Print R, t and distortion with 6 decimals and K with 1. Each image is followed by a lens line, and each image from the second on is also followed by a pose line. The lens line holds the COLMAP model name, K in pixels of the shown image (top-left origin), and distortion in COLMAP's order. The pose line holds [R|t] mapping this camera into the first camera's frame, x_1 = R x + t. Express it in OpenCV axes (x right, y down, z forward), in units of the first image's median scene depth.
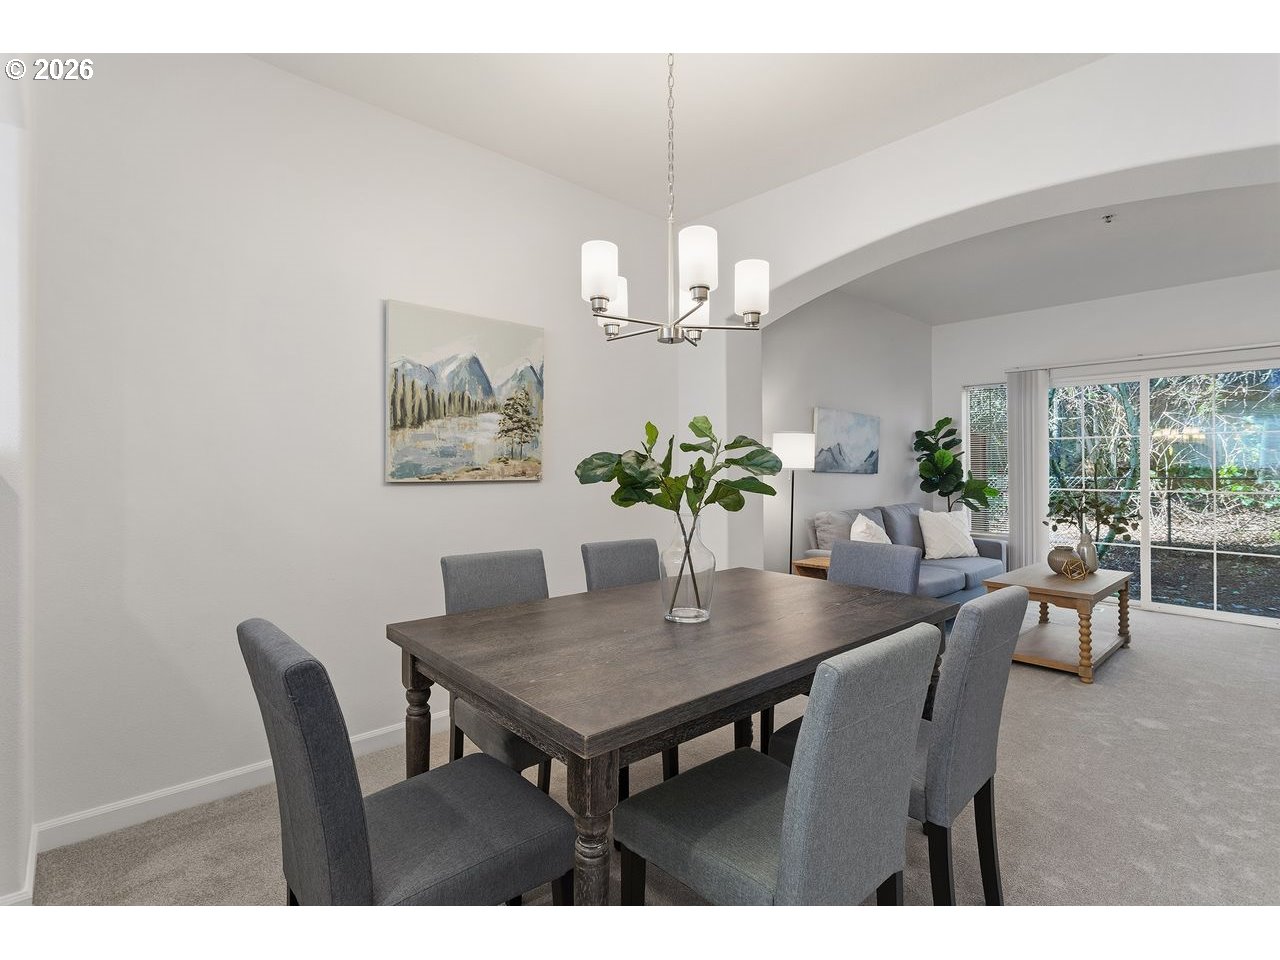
lens RADIAL K [[598.5, 0, 645.3], [0, 598.5, 465.1], [0, 0, 1]] dist [-0.001801, -0.000090]
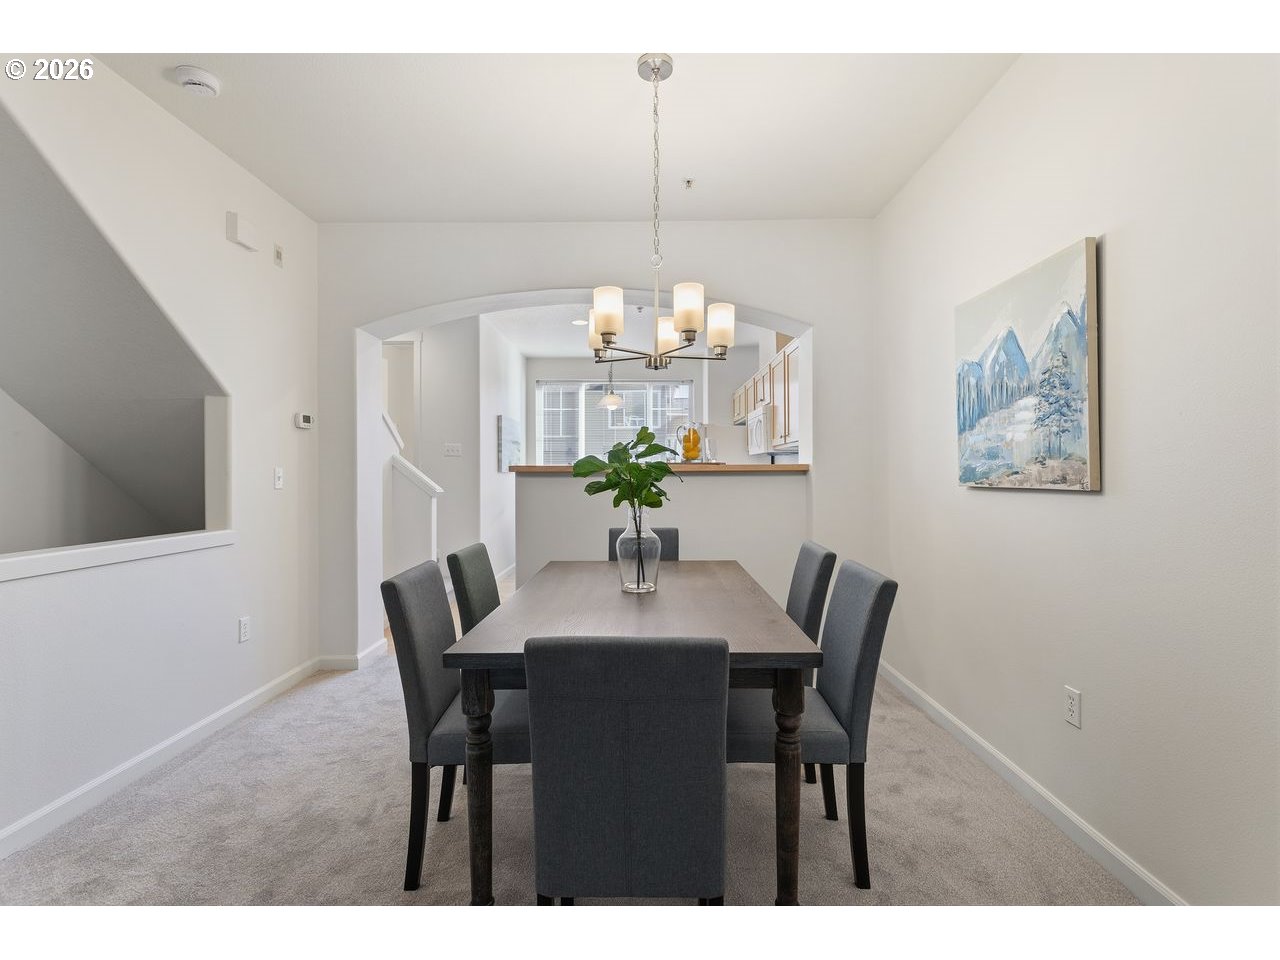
lens RADIAL K [[596.8, 0, 628.7], [0, 596.8, 470.8], [0, 0, 1]] dist [0.000108, 0.000277]
pose [[-0.694142, -0.007110, -0.719803, 0.628299], [0.001014, 0.999941, -0.010855, 0.011876], [0.719838, -0.008265, -0.694093, 1.175261]]
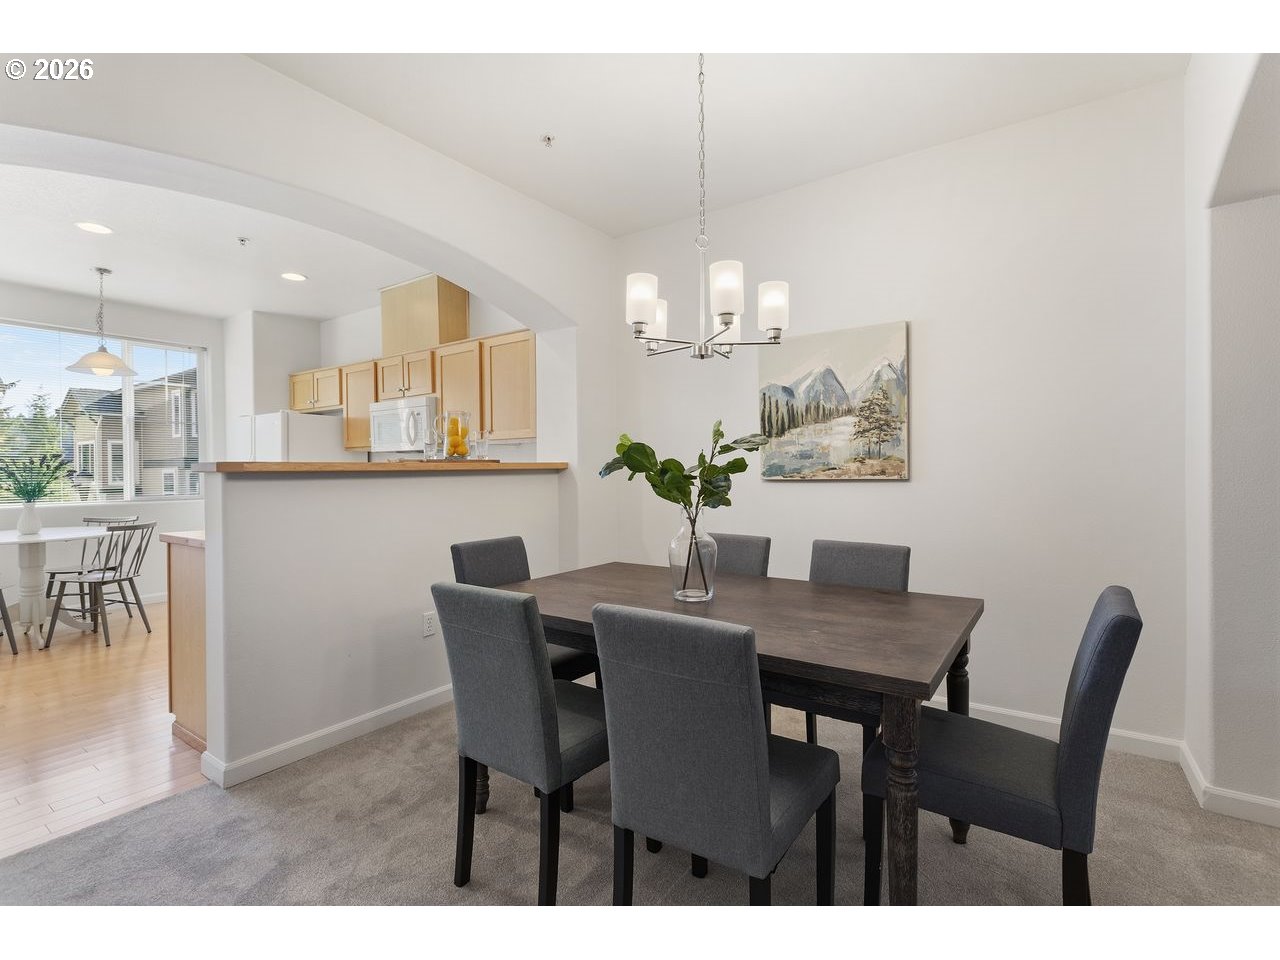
lens RADIAL K [[610.2, 0, 636.6], [0, 610.2, 477.8], [0, 0, 1]] dist [0.001779, 0.000210]
pose [[0.214280, 0.003003, -0.976768, 0.752177], [0.014818, 0.999870, 0.006325, 0.010921], [0.976660, -0.015829, 0.214208, 0.397370]]
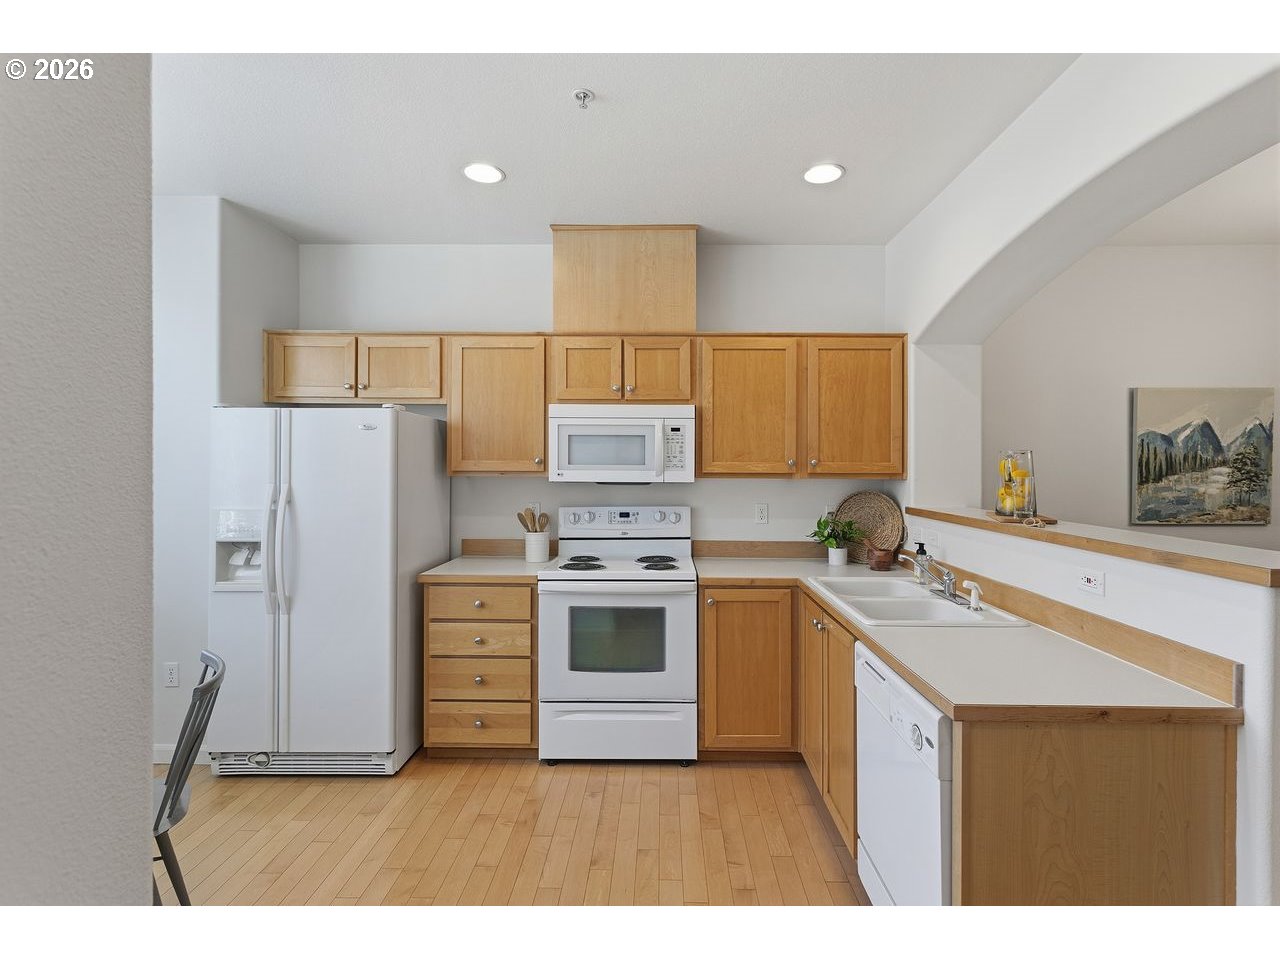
lens RADIAL K [[606.0, 0, 652.8], [0, 606.0, 478.9], [0, 0, 1]] dist [-0.000572, -0.000028]
pose [[0.731587, 0.007351, -0.681708, -0.266700], [0.004572, 0.999866, 0.015689, -0.089390], [0.681733, -0.014595, 0.731456, -0.667241]]
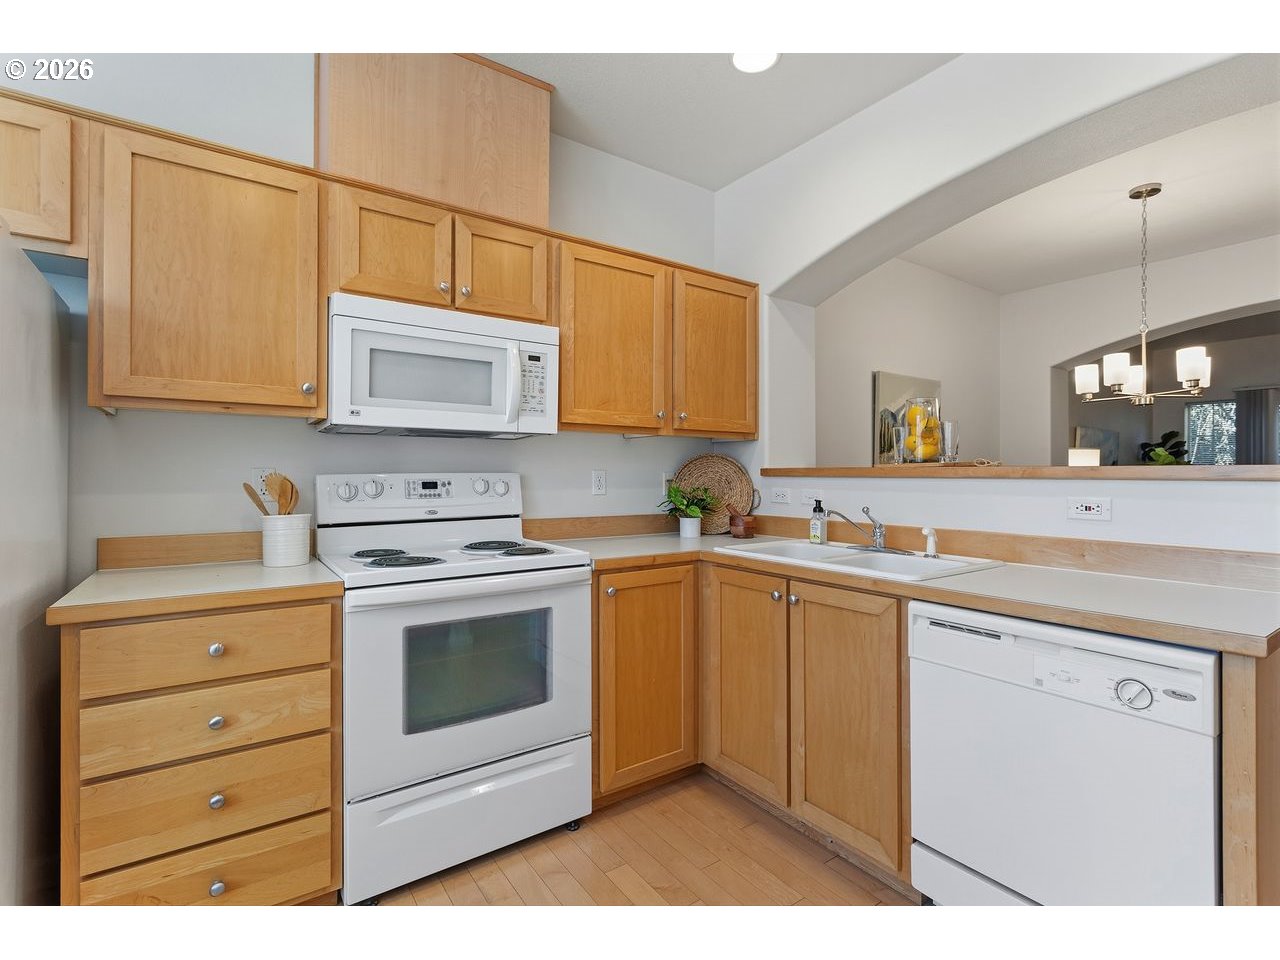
lens RADIAL K [[606.0, 0, 652.8], [0, 606.0, 478.9], [0, 0, 1]] dist [-0.000572, -0.000028]
pose [[0.993273, -0.004466, -0.115714, -0.753740], [0.005694, 0.999931, 0.010288, -0.011823], [0.115660, -0.010878, 0.993229, -0.592028]]
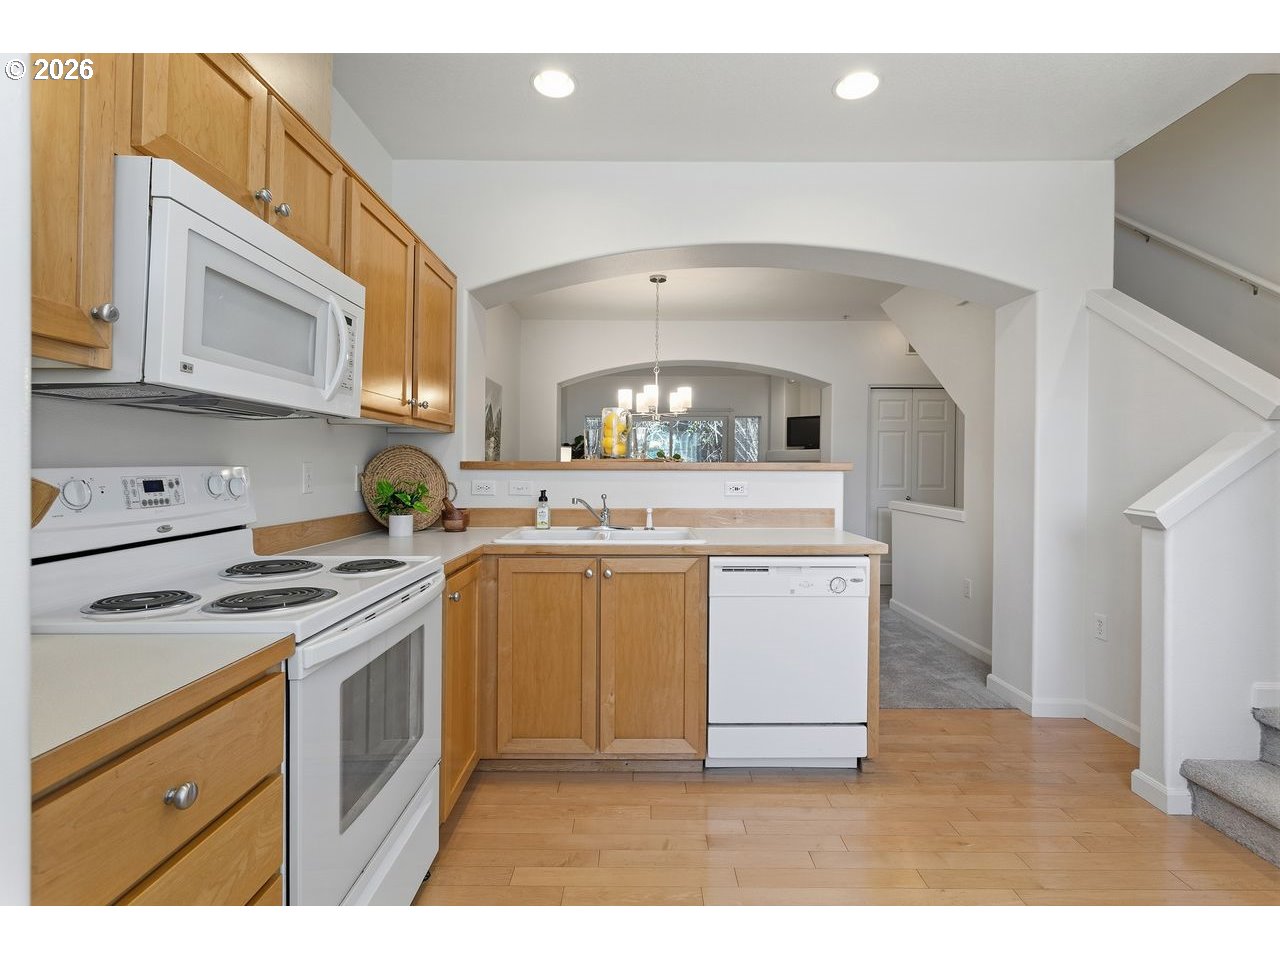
lens RADIAL K [[598.3, 0, 640.0], [0, 598.3, 480.0], [0, 0, 1]] dist [0.000767, 0.000069]
pose [[0.672160, -0.021584, 0.740091, -1.255097], [0.000109, 0.999578, 0.029052, -0.016380], [-0.740406, -0.019447, 0.671879, -0.458068]]
